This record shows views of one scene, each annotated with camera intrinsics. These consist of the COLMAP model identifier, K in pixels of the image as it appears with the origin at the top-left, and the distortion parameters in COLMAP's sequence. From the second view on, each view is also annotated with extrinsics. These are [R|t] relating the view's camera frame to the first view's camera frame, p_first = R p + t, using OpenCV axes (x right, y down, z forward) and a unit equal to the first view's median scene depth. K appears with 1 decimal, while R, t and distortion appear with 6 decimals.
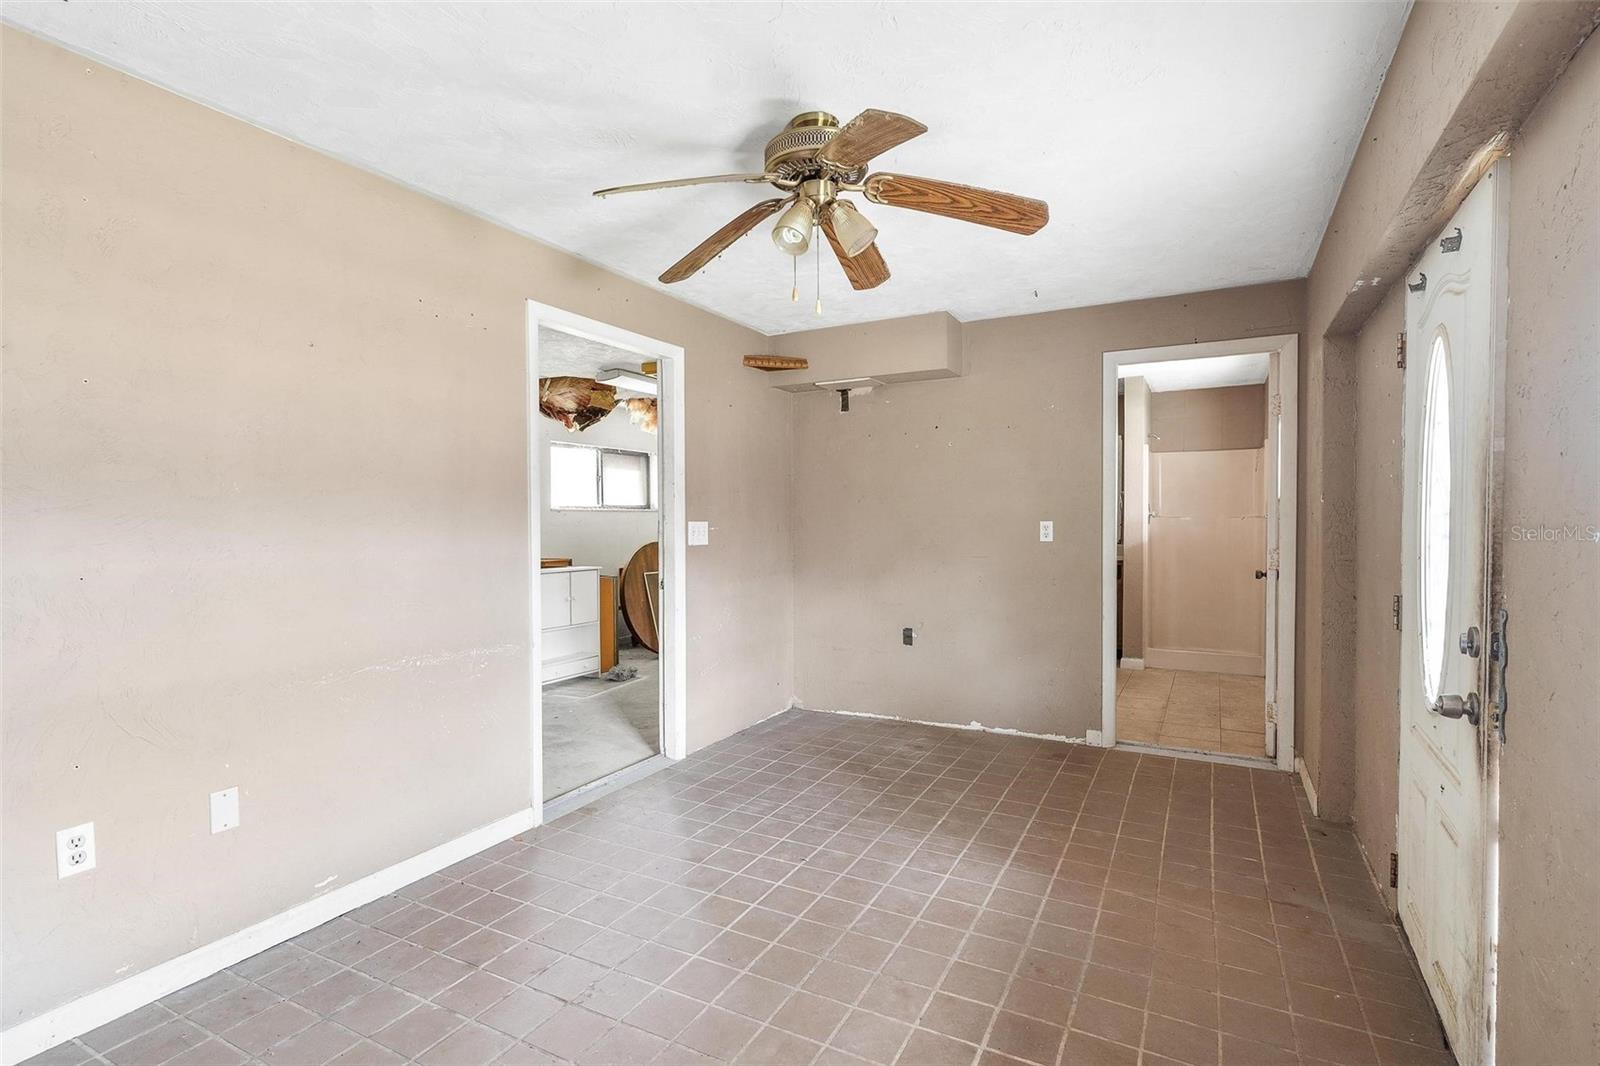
lens RADIAL K [[794.4, 0, 797.3], [0, 794.4, 530.6], [0, 0, 1]] dist [-0.001715, 0.000493]
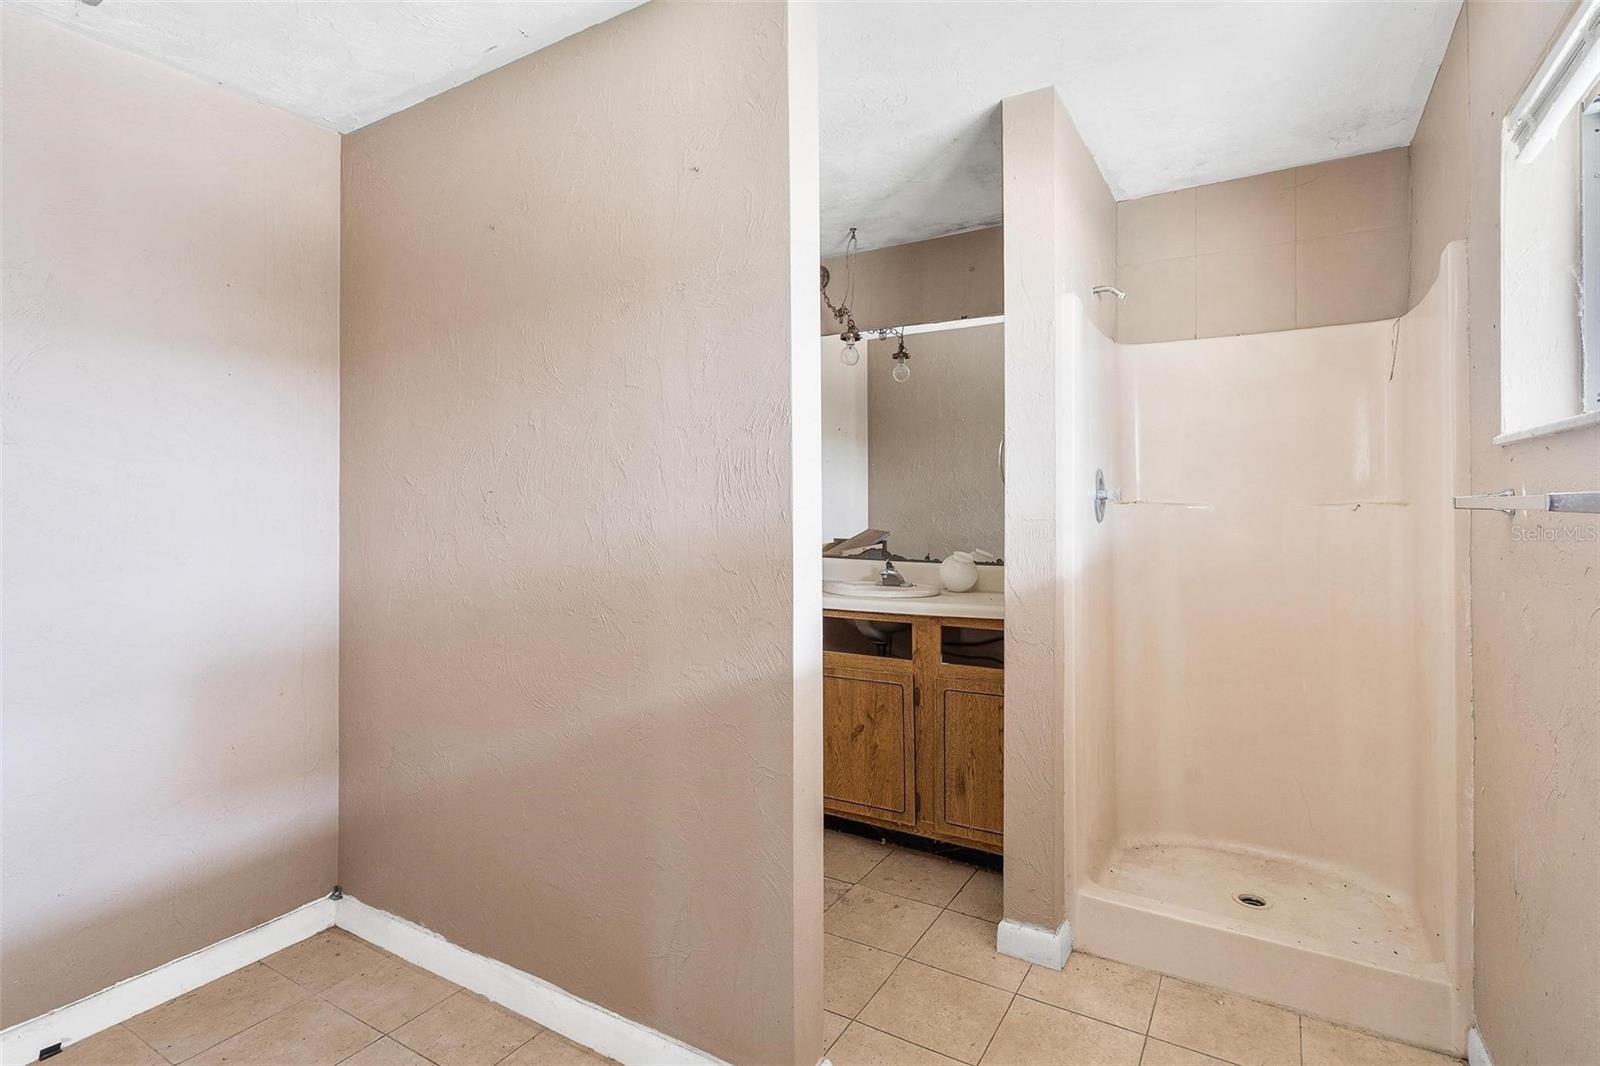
lens RADIAL K [[794.4, 0, 808.0], [0, 794.4, 494.8], [0, 0, 1]] dist [-0.001715, 0.000493]
pose [[0.998472, -0.002056, -0.055230, 0.327290], [0.000816, 0.999747, -0.022465, -0.012938], [0.055262, 0.022386, 0.998221, 0.618558]]
